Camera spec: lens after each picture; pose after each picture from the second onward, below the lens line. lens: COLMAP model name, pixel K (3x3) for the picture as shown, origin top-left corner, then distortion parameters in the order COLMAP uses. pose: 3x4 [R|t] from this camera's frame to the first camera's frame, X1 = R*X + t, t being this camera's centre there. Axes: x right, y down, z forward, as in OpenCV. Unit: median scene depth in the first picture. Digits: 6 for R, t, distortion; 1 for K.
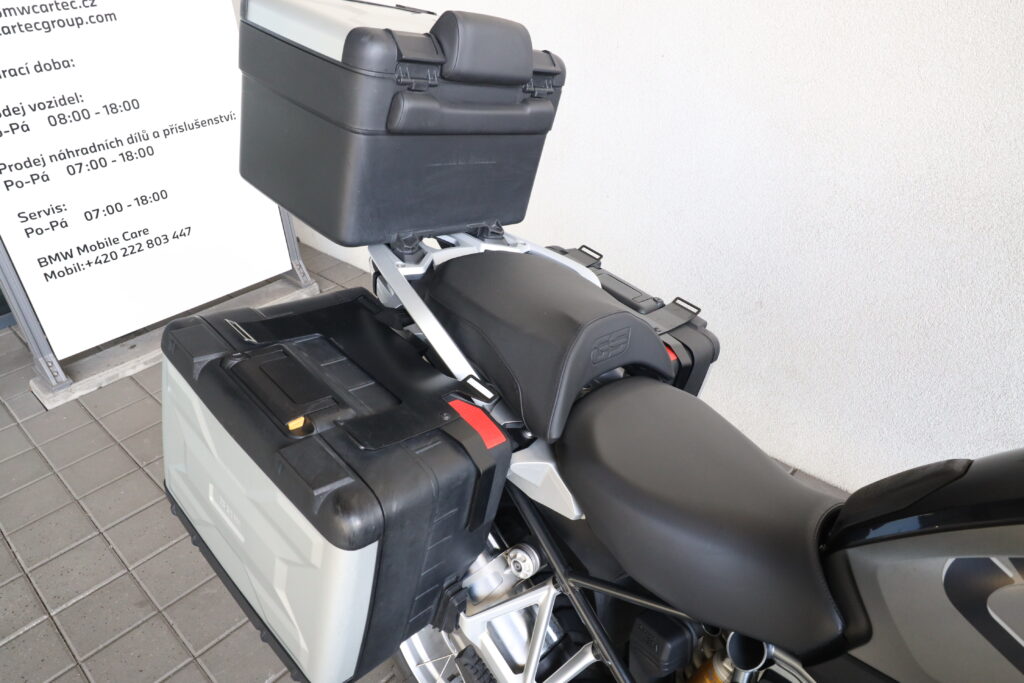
lens RADIAL K [[703.1, 0, 506.6], [0, 703.1, 338.7], [0, 0, 1]] dist [0.009136, -0.000238]
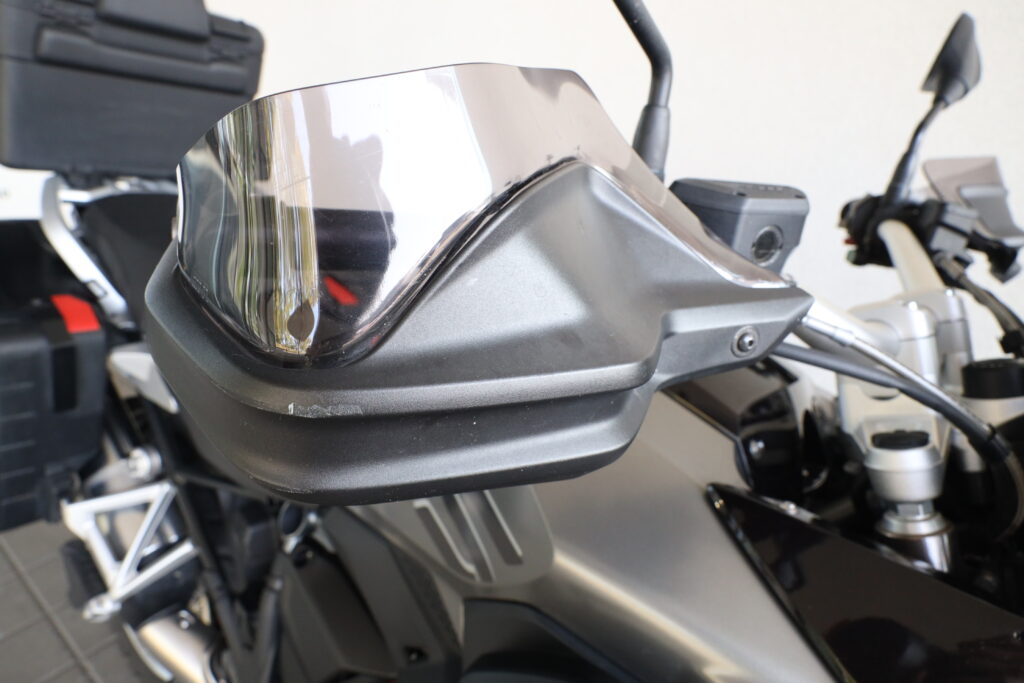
lens RADIAL K [[703.1, 0, 529.3], [0, 703.1, 344.5], [0, 0, 1]] dist [0.009136, -0.000238]
pose [[0.997242, 0.031052, 0.067408, 0.536753], [-0.024775, 0.995448, -0.092032, 0.230426], [-0.069959, 0.090108, 0.993472, -0.110483]]
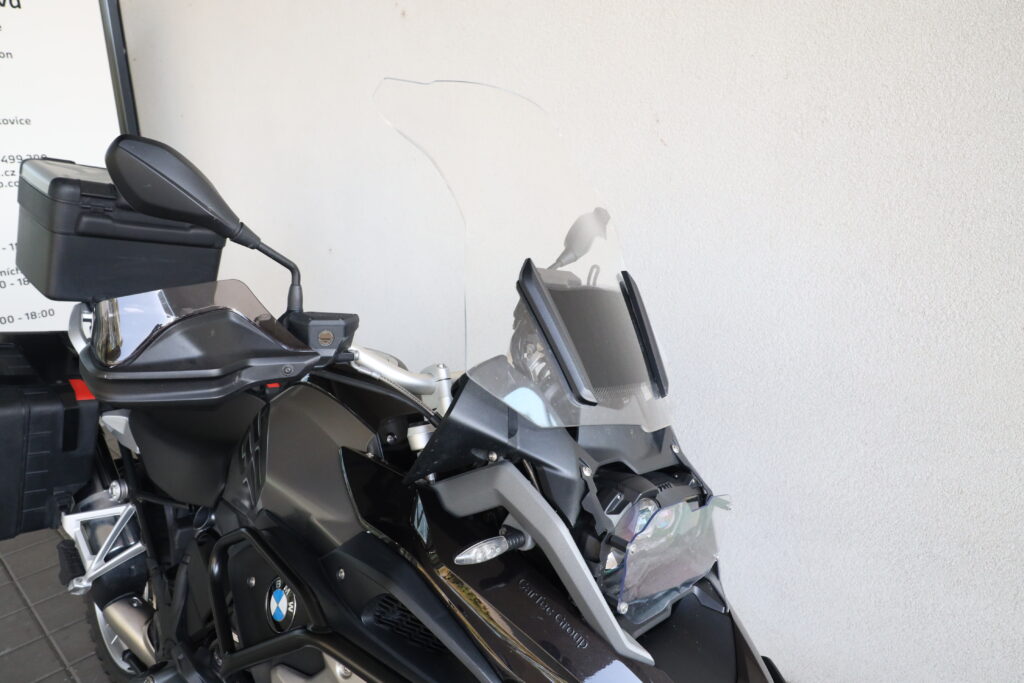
lens RADIAL K [[703.1, 0, 510.7], [0, 703.1, 347.2], [0, 0, 1]] dist [0.009136, -0.000238]
pose [[0.999253, 0.038120, 0.006399, 0.911100], [-0.035428, 0.969429, -0.242800, 0.368858], [-0.015459, 0.242392, 0.970055, -0.654745]]
